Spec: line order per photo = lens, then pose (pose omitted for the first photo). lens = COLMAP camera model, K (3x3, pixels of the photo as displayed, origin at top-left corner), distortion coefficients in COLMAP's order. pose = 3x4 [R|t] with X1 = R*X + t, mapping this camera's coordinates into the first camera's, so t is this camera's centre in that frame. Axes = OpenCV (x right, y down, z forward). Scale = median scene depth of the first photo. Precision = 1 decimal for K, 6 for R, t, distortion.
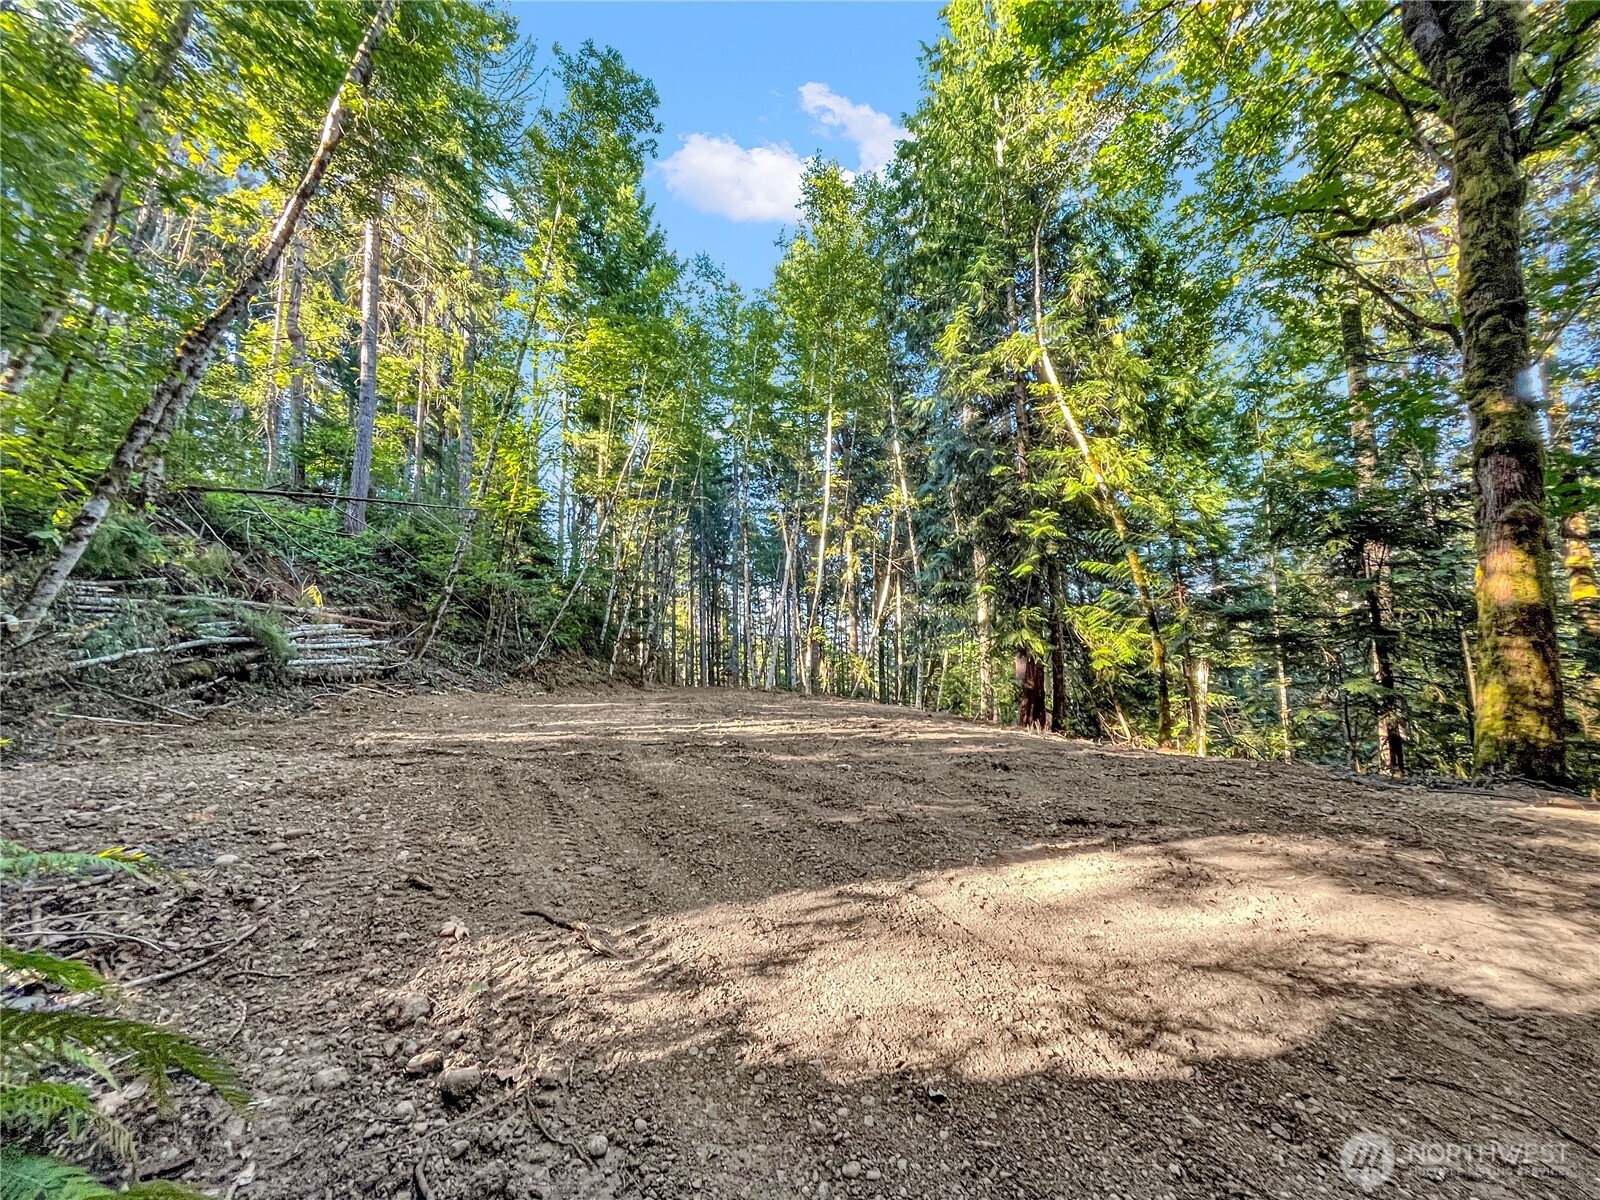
lens RADIAL K [[649.7, 0, 806.8], [0, 649.7, 597.0], [0, 0, 1]] dist [-0.002211, -0.000301]
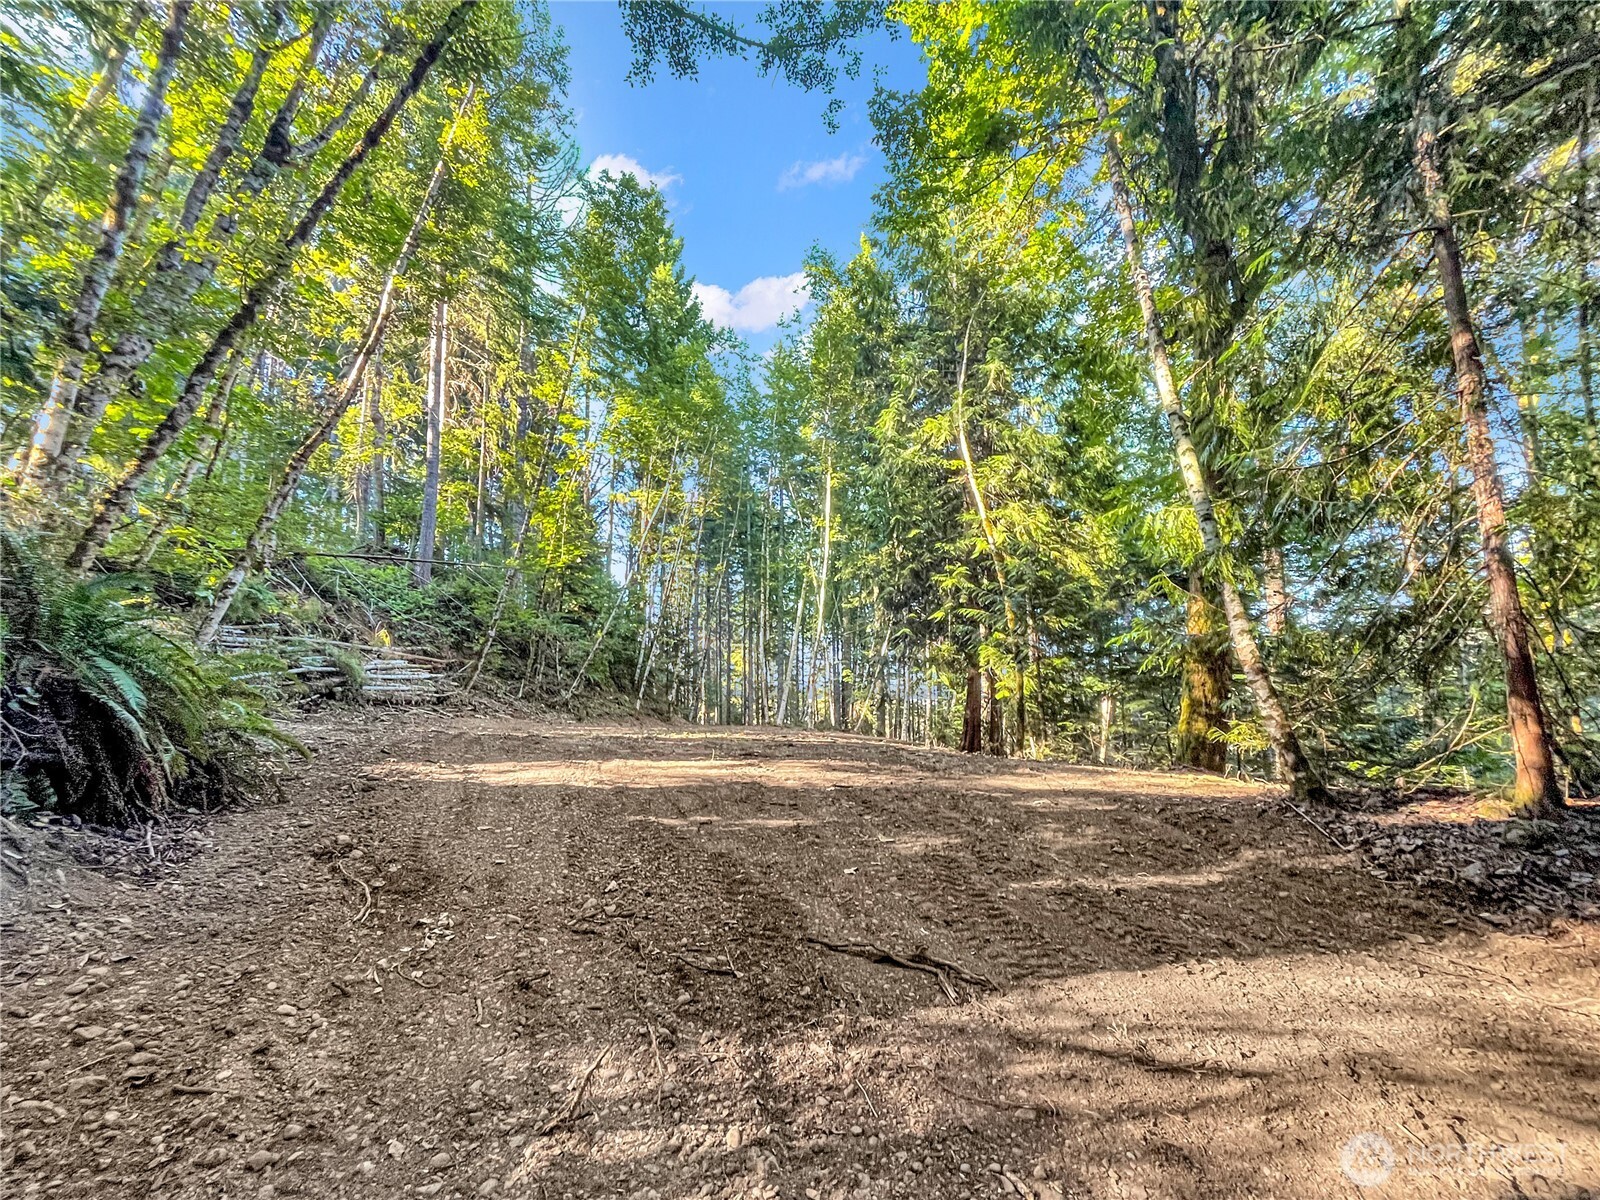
lens RADIAL K [[679.3, 0, 836.6], [0, 679.3, 648.8], [0, 0, 1]] dist [-0.009509, -0.000074]
pose [[0.996364, 0.001285, -0.085187, 0.244876], [-0.000768, 0.999981, 0.006103, 0.011311], [0.085193, -0.006016, 0.996346, -0.255065]]
